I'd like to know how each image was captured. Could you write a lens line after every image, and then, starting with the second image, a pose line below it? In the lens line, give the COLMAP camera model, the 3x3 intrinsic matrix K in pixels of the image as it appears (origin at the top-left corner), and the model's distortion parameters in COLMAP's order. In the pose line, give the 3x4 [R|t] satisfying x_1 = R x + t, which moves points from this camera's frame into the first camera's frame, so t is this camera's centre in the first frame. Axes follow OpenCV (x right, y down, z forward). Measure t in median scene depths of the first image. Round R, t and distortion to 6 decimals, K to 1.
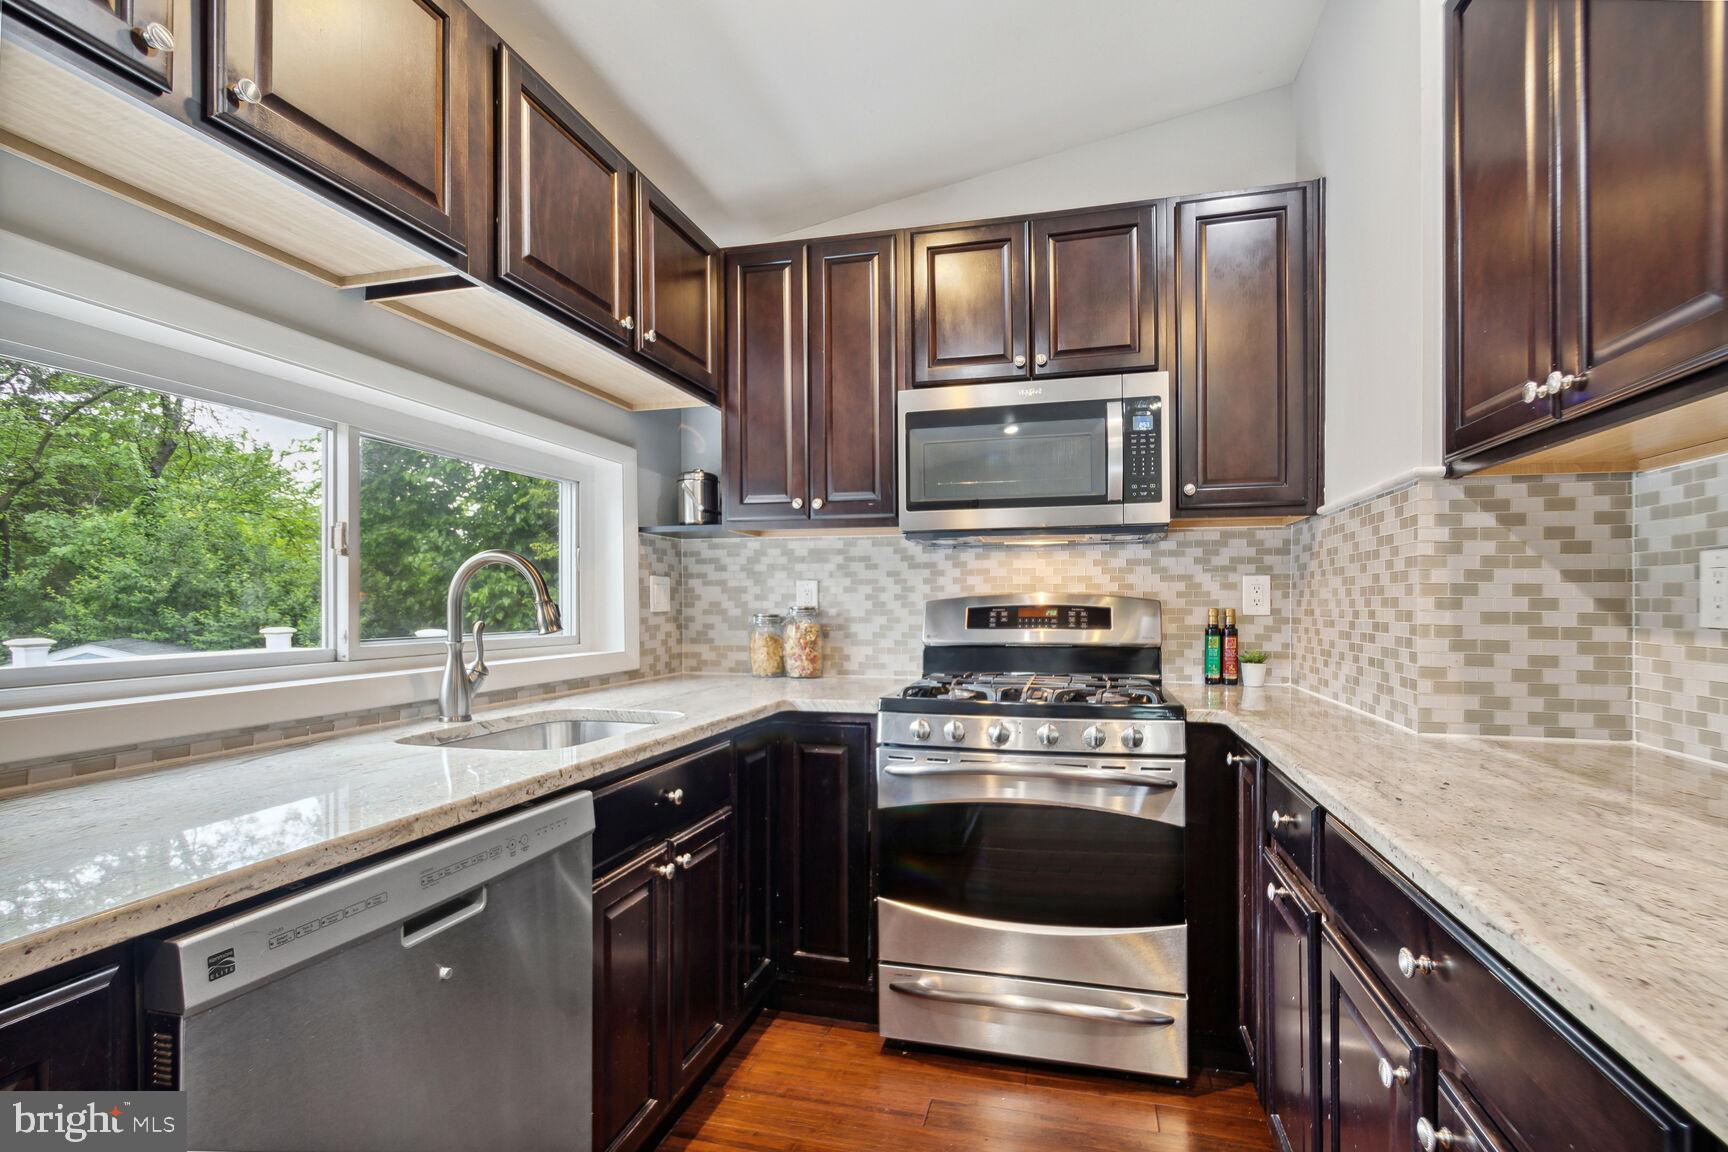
lens RADIAL K [[786.8, 0, 863.6], [0, 786.8, 584.9], [0, 0, 1]] dist [-0.002282, 0.001539]
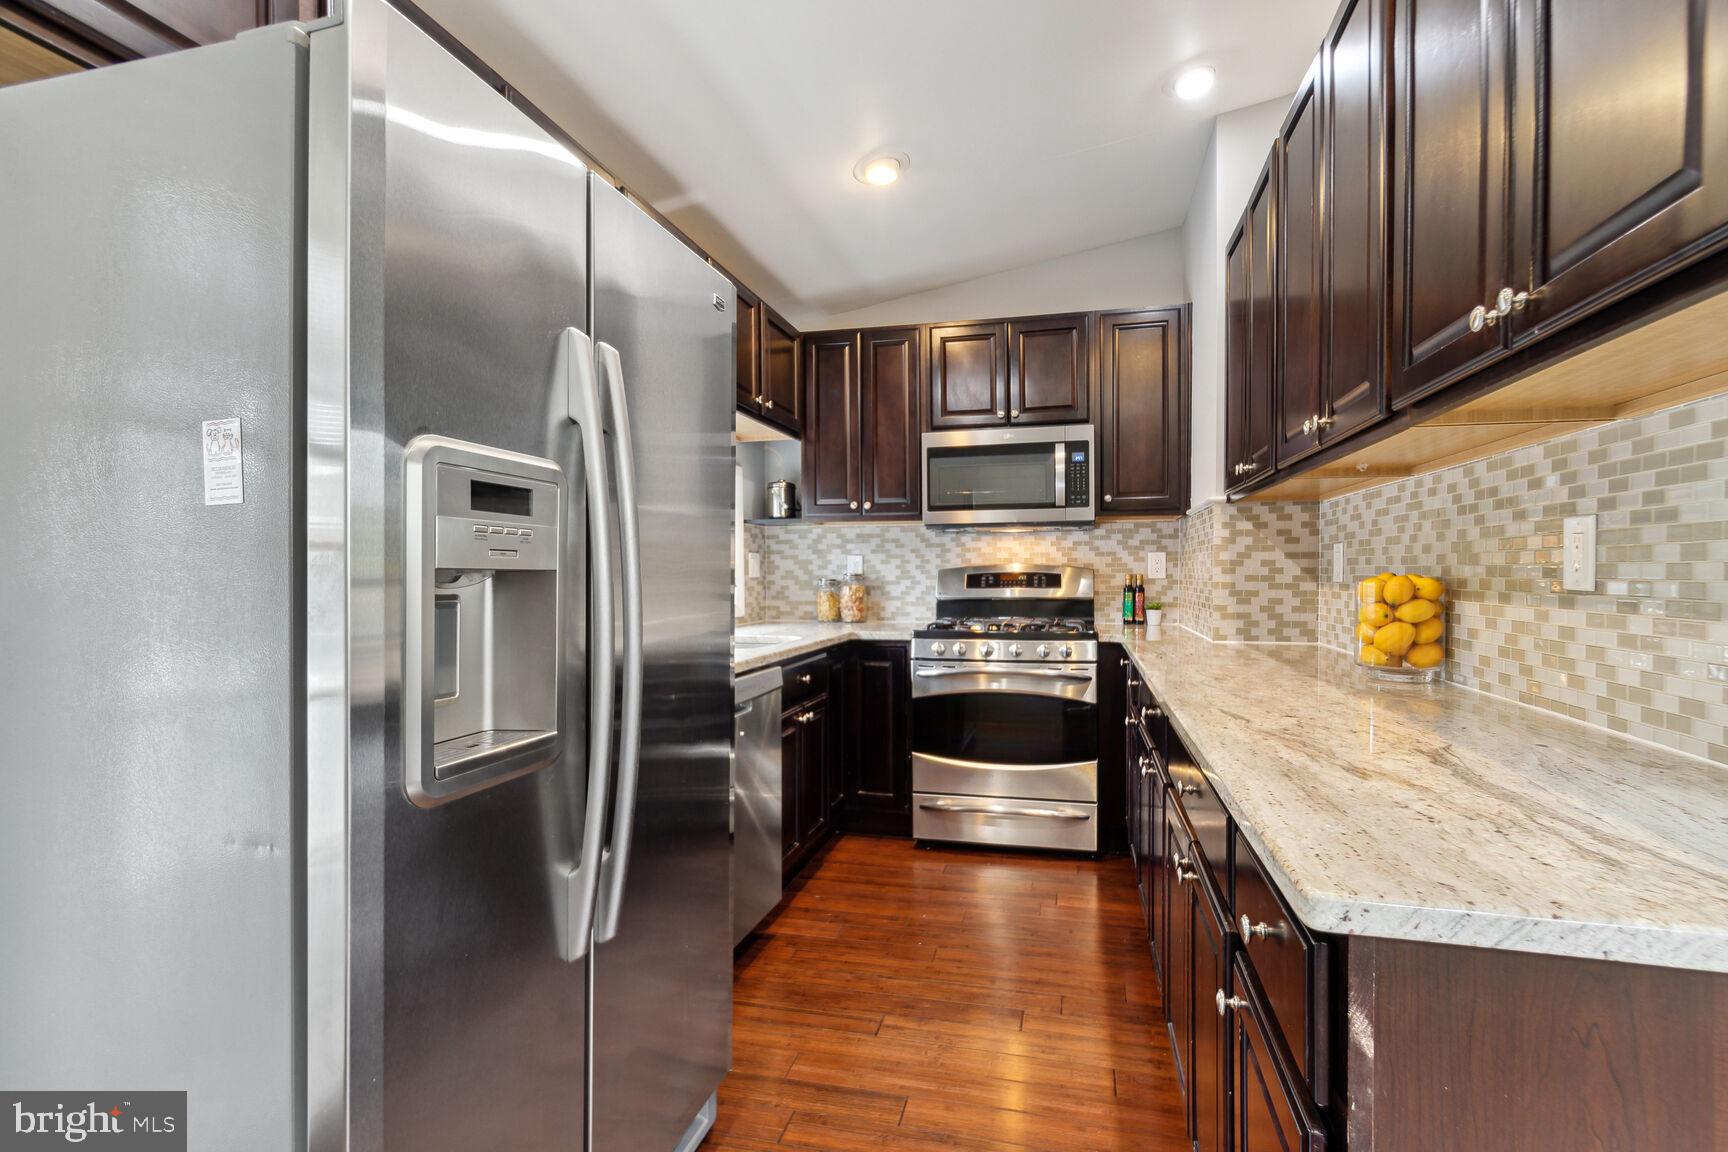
lens RADIAL K [[786.8, 0, 871.2], [0, 786.8, 573.5], [0, 0, 1]] dist [-0.002282, 0.001539]
pose [[0.999820, -0.002877, 0.018734, -0.089846], [0.002383, 0.999650, 0.026364, -0.013846], [-0.018803, -0.026315, 0.999477, -0.571949]]
